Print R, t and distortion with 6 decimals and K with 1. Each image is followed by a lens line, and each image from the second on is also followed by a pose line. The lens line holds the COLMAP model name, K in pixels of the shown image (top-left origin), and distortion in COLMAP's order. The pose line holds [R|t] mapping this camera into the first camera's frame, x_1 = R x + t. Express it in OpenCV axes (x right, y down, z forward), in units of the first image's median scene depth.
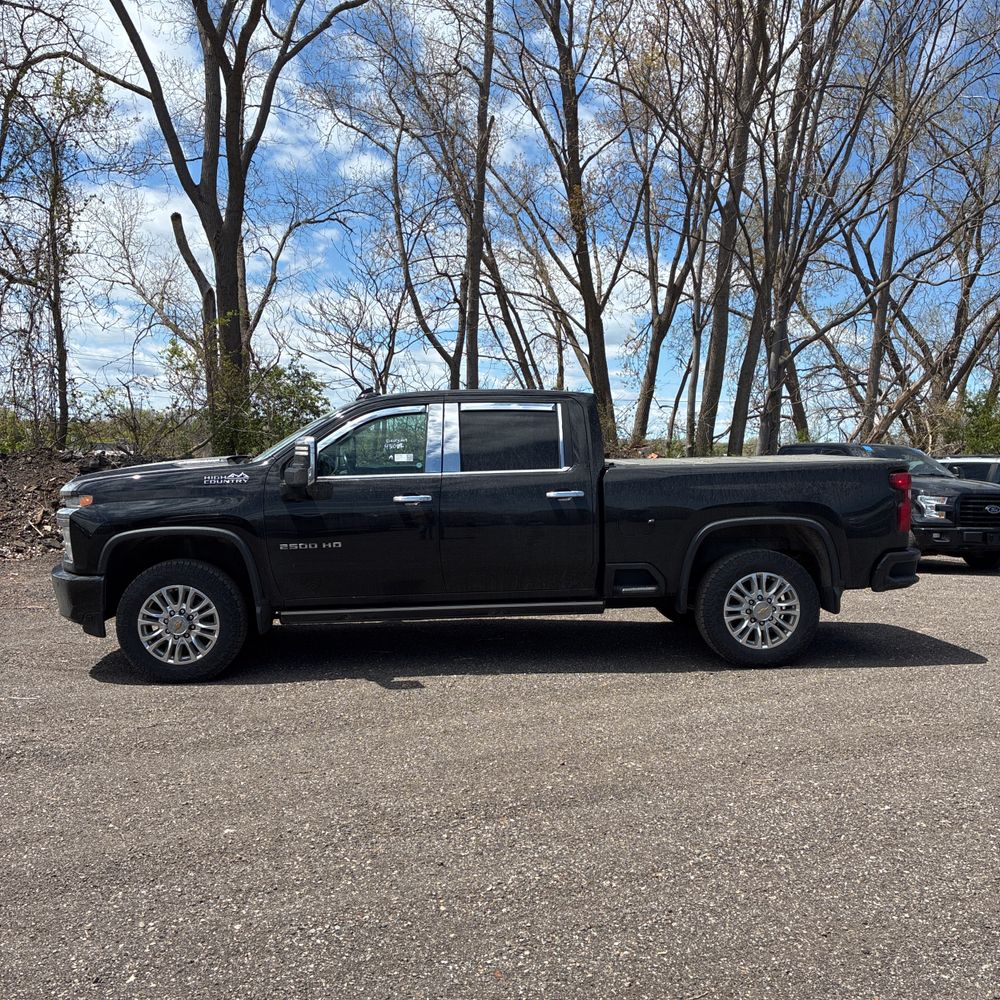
lens RADIAL K [[1037.5, 0, 500.0], [0, 1037.5, 500.0], [0, 0, 1]] dist [0.054060, -0.016373]
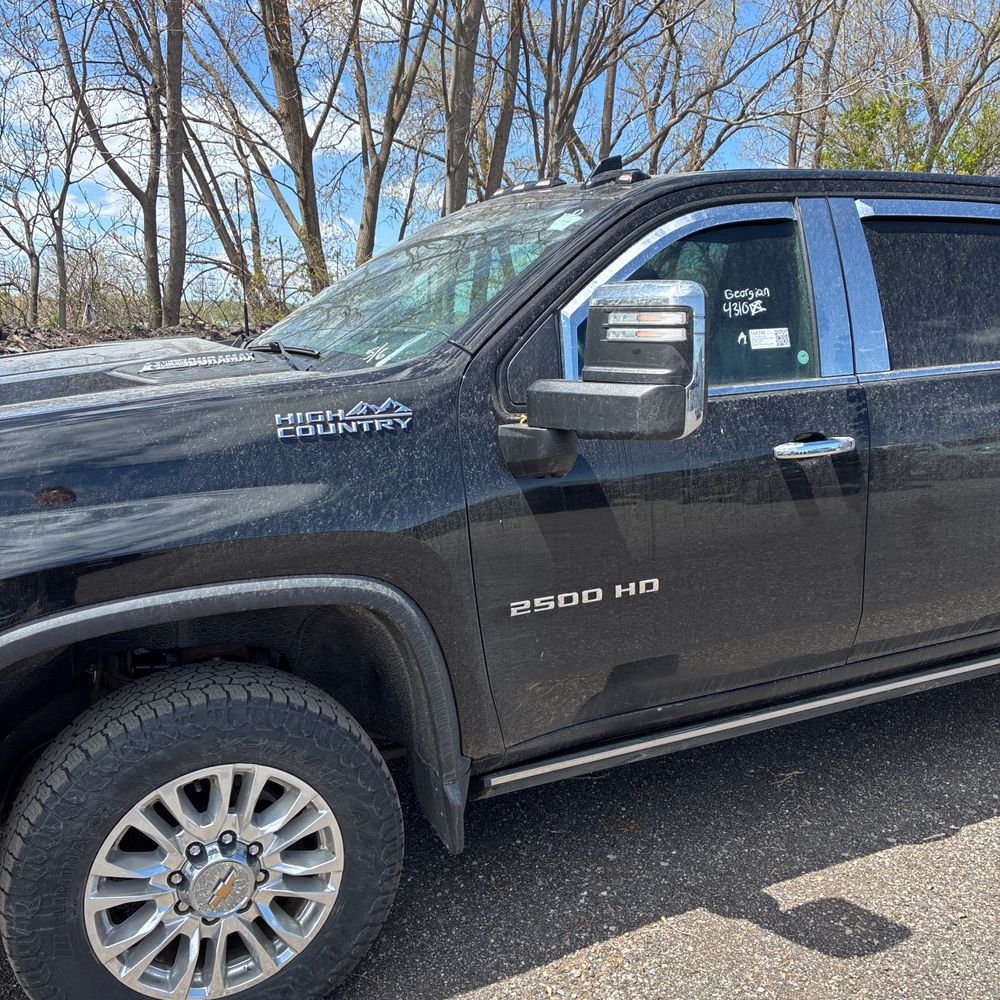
lens RADIAL K [[1015.5, 0, 500.0], [0, 1015.5, 500.0], [0, 0, 1]] dist [0.020312, 0.008092]
pose [[0.929982, -0.078896, 0.359038, -0.321430], [0.030952, 0.990035, 0.137381, -0.036055], [-0.366299, -0.116649, 0.923157, 0.671486]]
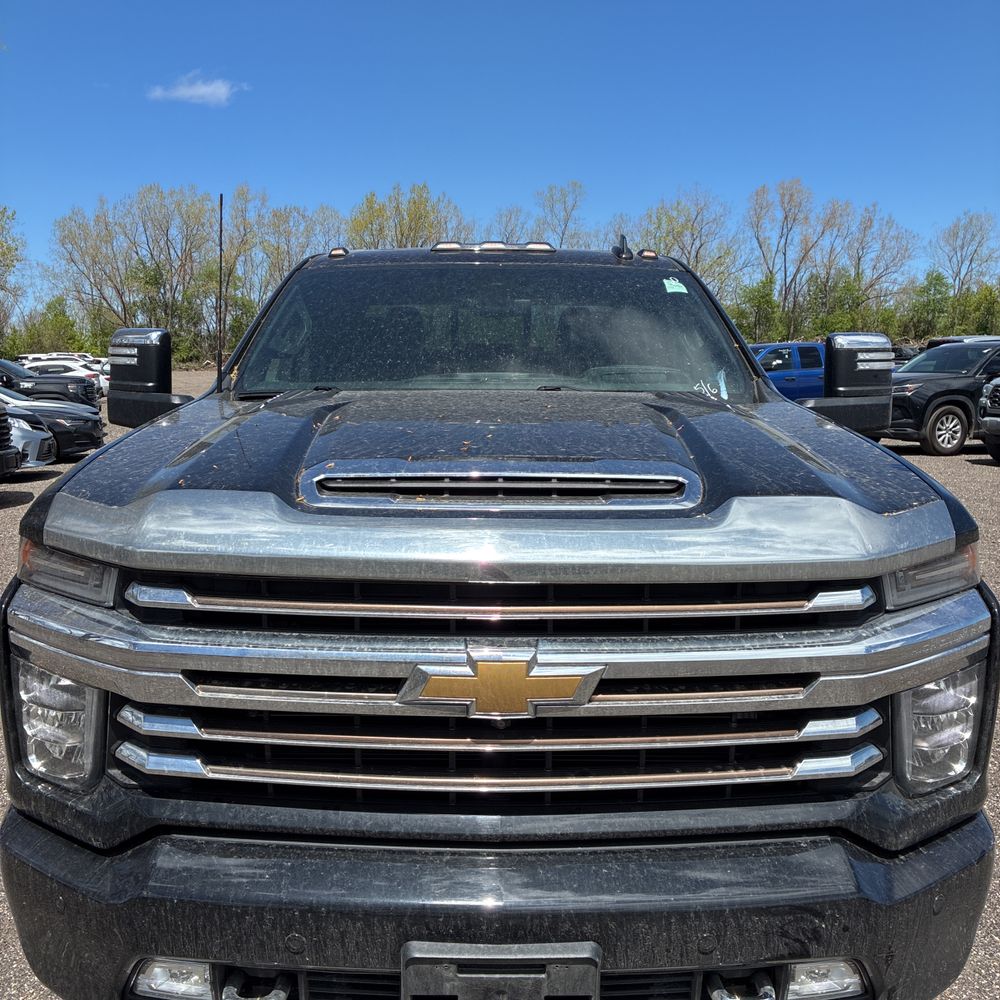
lens RADIAL K [[1015.5, 0, 500.0], [0, 1015.5, 500.0], [0, 0, 1]] dist [0.020312, 0.008092]
pose [[0.037897, -0.156626, 0.986931, -0.652202], [0.066314, 0.985857, 0.153909, -0.063948], [-0.997079, 0.059615, 0.047747, 1.075018]]
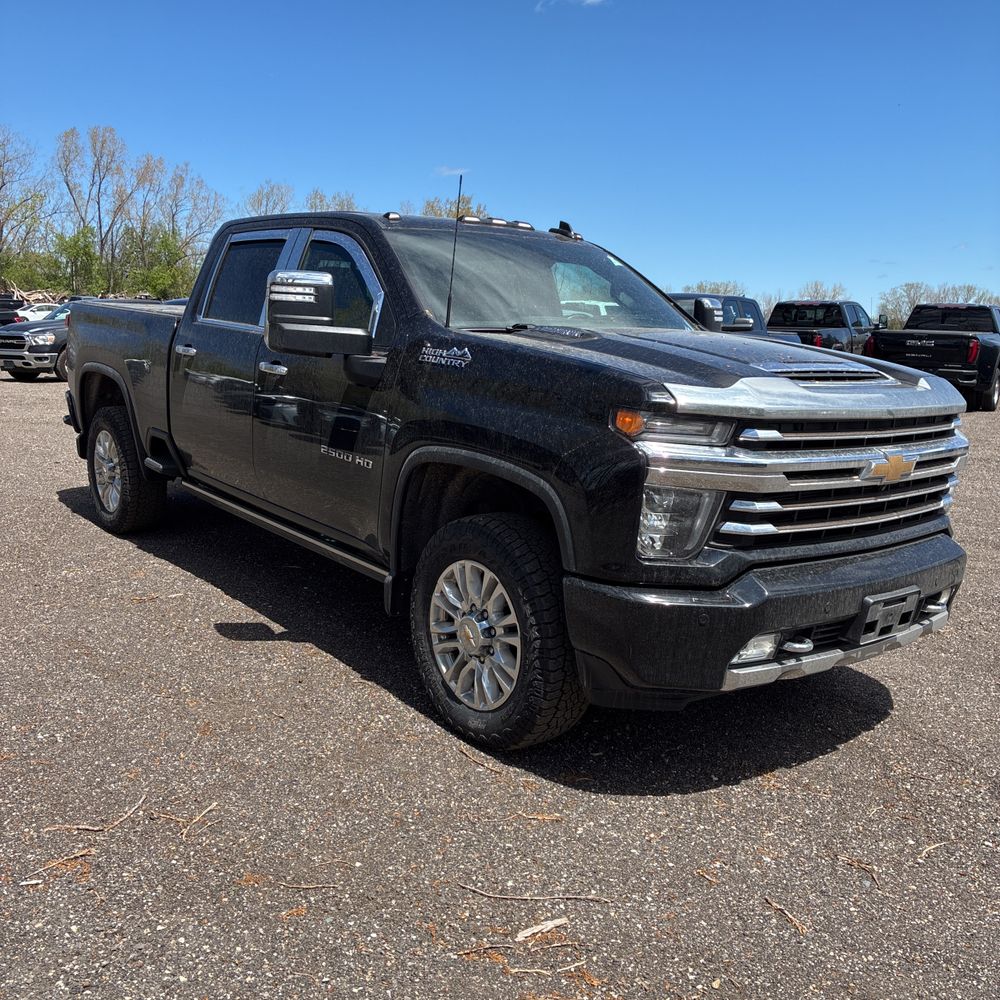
lens RADIAL K [[1015.5, 0, 500.0], [0, 1015.5, 500.0], [0, 0, 1]] dist [0.020312, 0.008092]
pose [[-0.583757, -0.172390, 0.793416, -0.704690], [0.014552, 0.974821, 0.222511, -0.080529], [-0.811798, 0.141438, -0.566551, 1.497460]]
